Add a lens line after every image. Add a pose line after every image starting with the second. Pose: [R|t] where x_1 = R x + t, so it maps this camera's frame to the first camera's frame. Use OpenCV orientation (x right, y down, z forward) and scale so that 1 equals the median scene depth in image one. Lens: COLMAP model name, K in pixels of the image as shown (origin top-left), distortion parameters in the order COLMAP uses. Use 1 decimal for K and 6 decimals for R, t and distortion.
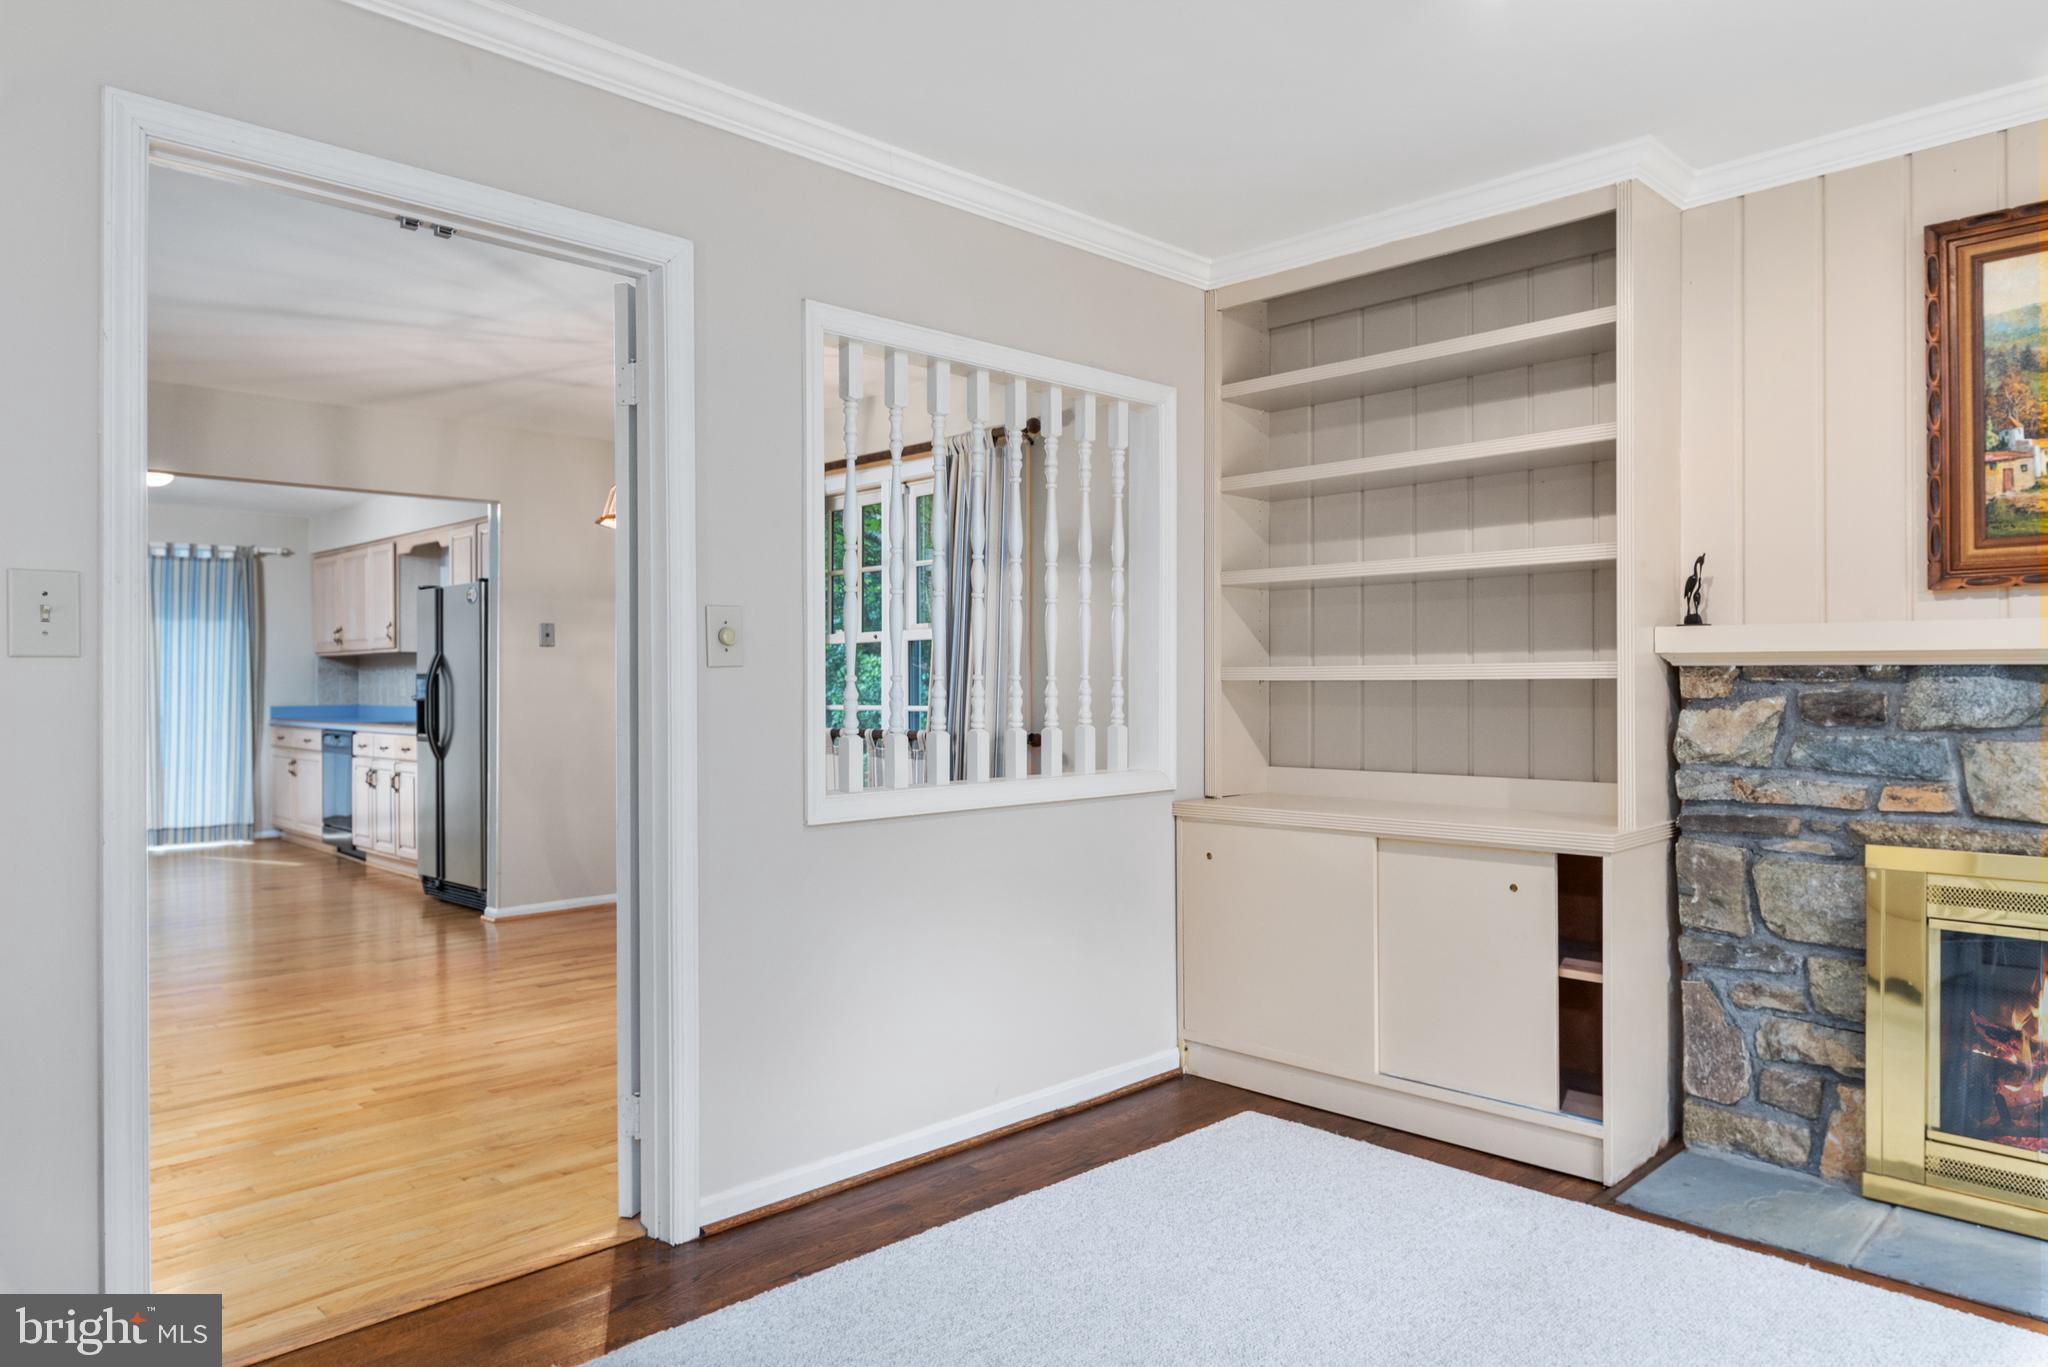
lens RADIAL K [[1304.3, 0, 1023.1], [0, 1304.3, 682.8], [0, 0, 1]] dist [0.001009, 0.001432]
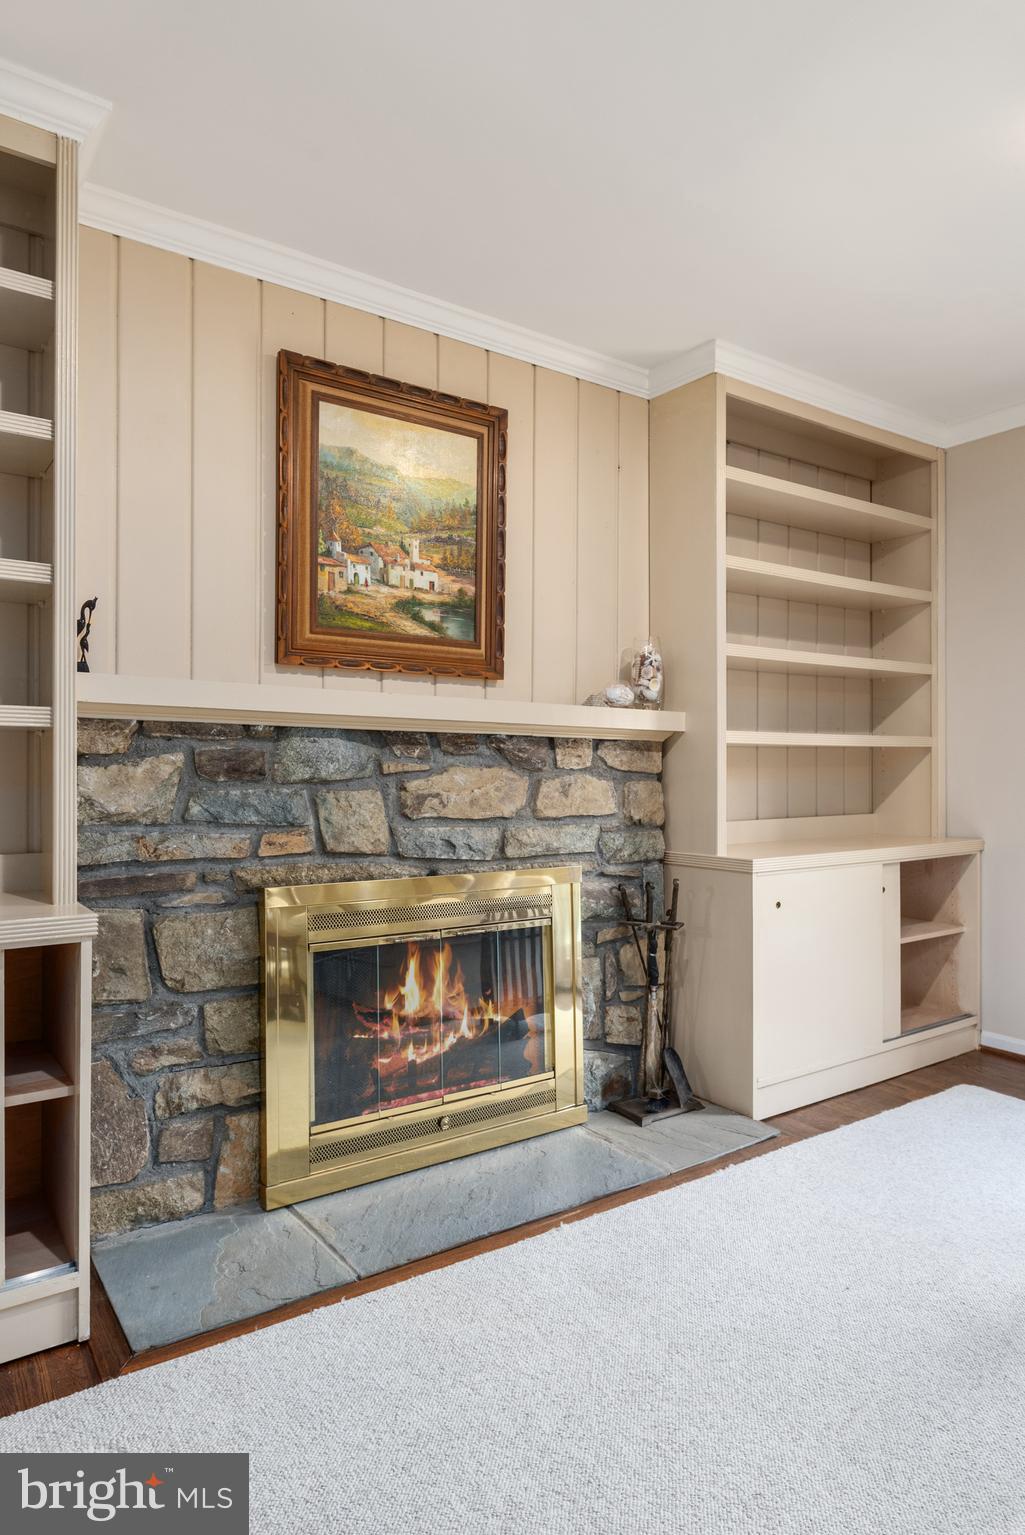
lens RADIAL K [[937.0, 0, 510.6], [0, 937.0, 772.2], [0, 0, 1]] dist [-0.002616, 0.004643]
pose [[0.156569, 0.004266, 0.987658, -0.096559], [-0.006658, 0.999973, -0.003264, 0.027072], [-0.987645, -0.006065, 0.156593, 0.655072]]
